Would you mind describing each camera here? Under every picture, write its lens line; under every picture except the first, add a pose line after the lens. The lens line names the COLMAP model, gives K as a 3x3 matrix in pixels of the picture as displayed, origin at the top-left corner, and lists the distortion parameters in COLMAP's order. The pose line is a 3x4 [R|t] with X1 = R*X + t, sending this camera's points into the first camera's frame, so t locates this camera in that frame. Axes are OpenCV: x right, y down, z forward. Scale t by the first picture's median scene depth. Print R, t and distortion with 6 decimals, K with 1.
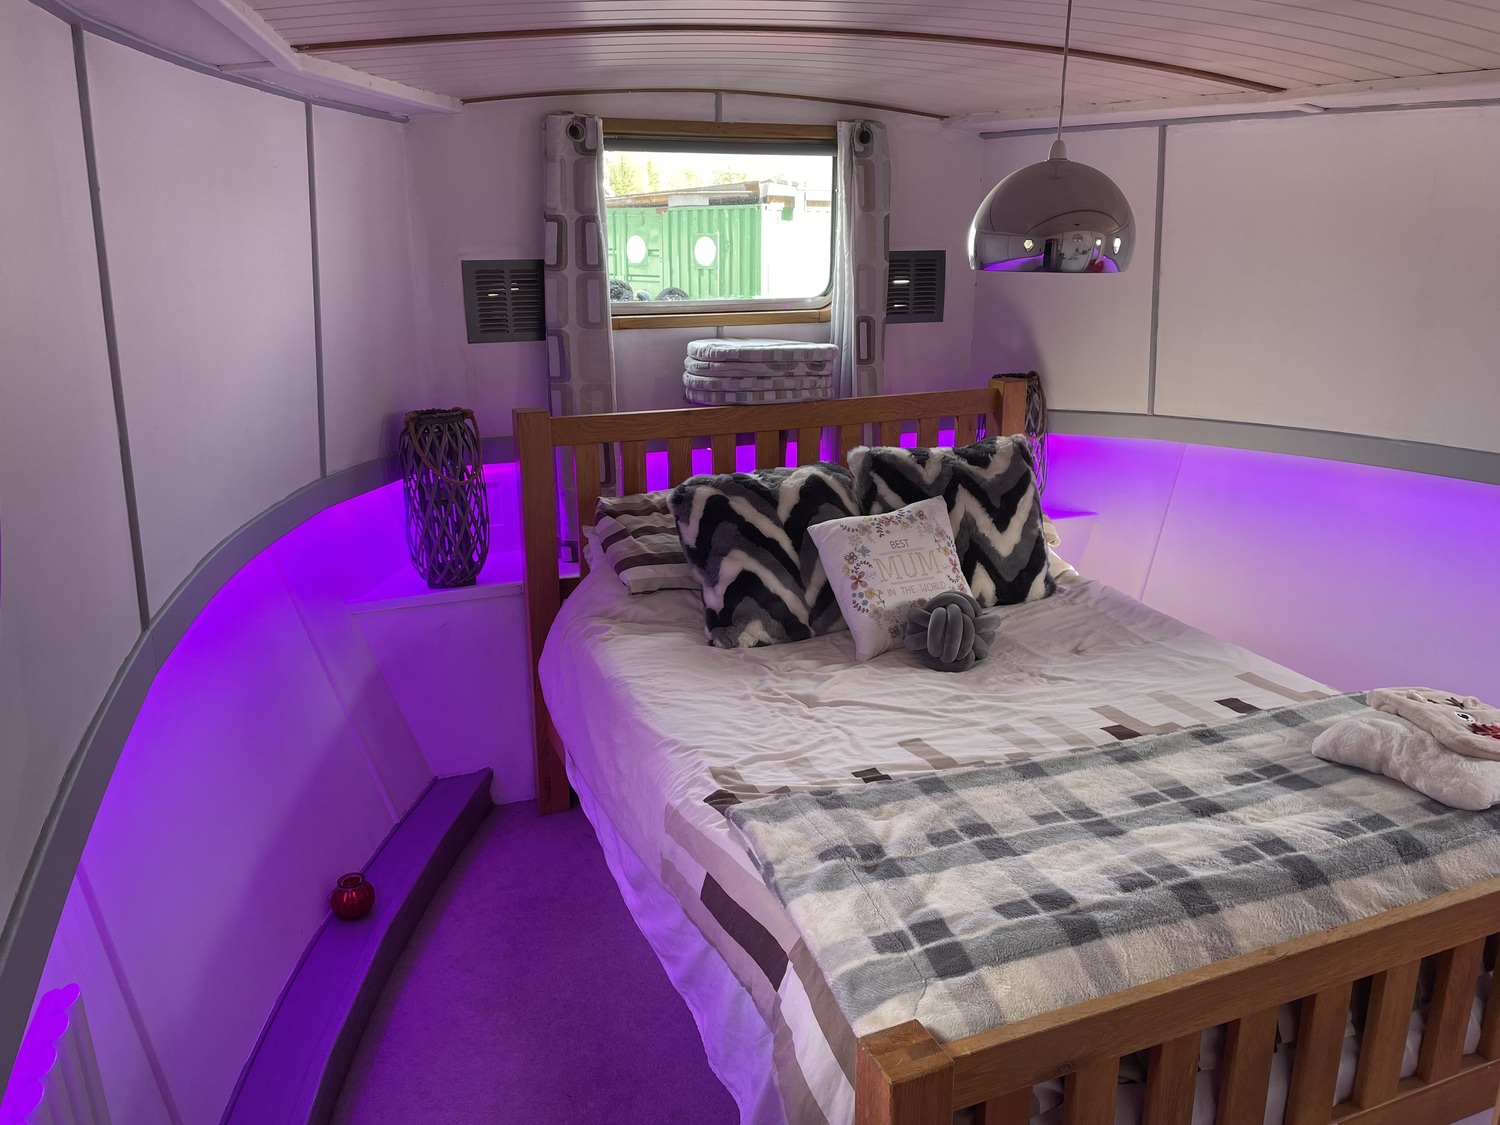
lens RADIAL K [[1126.4, 0, 739.9], [0, 1126.4, 567.7], [0, 0, 1]] dist [0.128113, -0.176782]
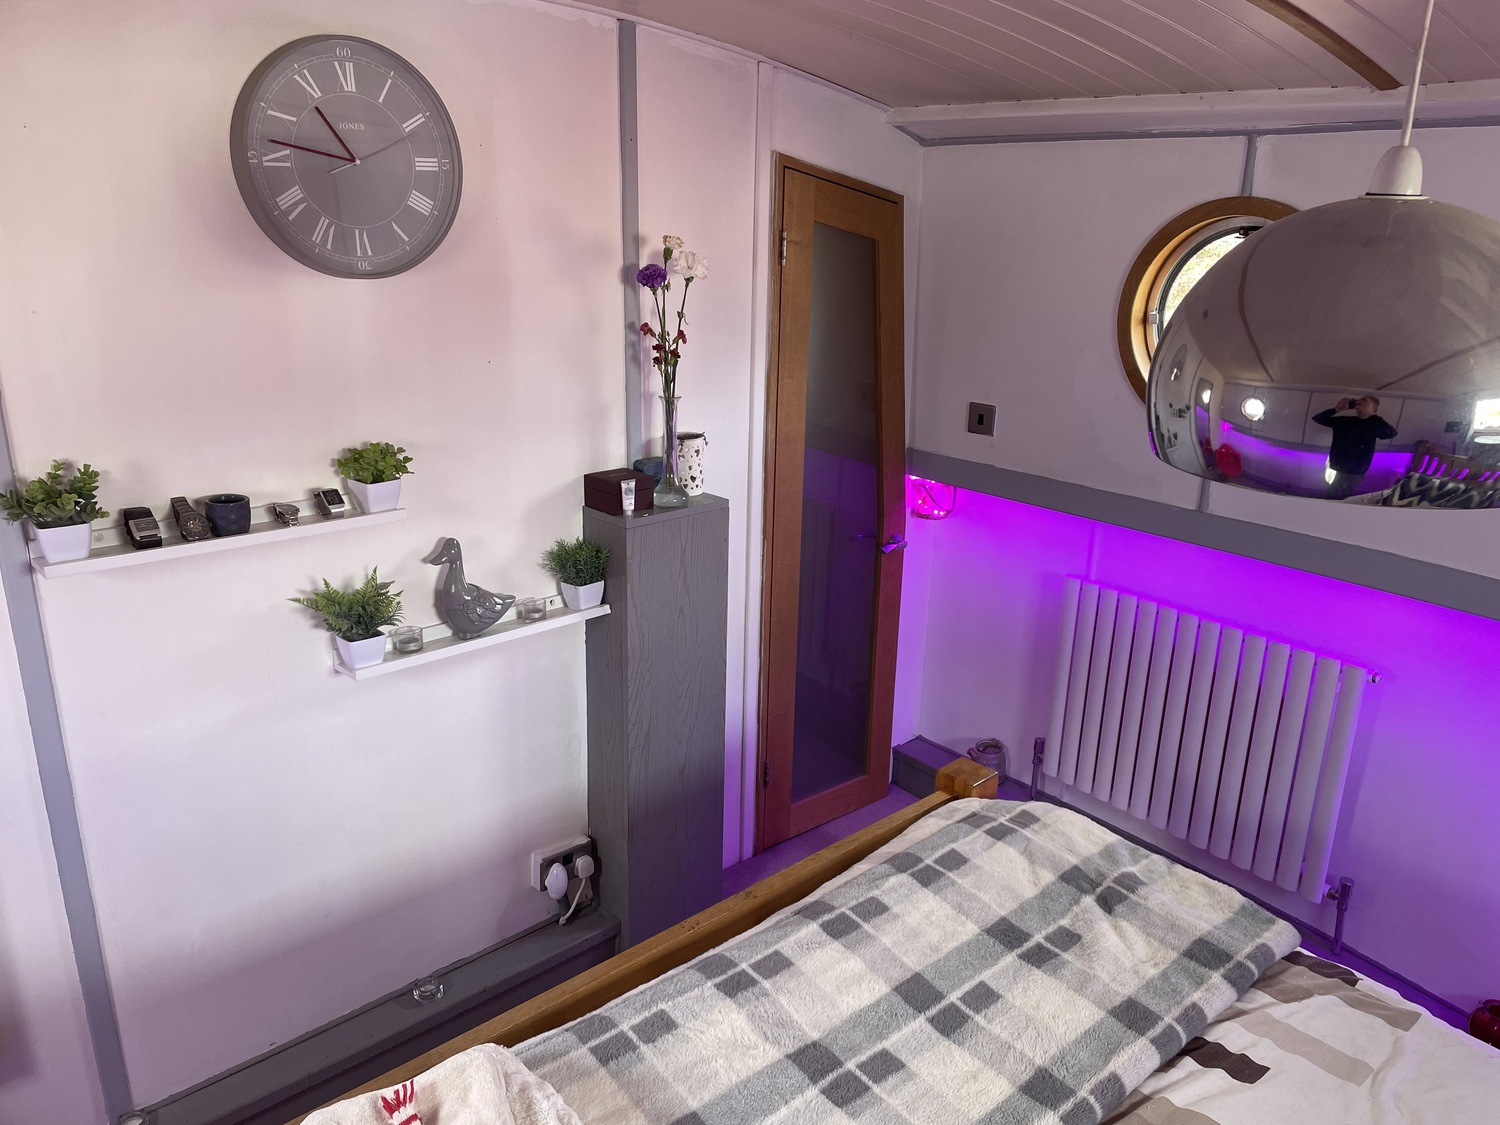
lens RADIAL K [[1126.4, 0, 739.9], [0, 1126.4, 567.7], [0, 0, 1]] dist [0.128113, -0.176782]
pose [[-0.937089, 0.094618, -0.336022, 0.712997], [-0.128763, 0.801009, 0.584641, -0.517219], [0.324474, 0.591128, -0.738434, 1.429654]]
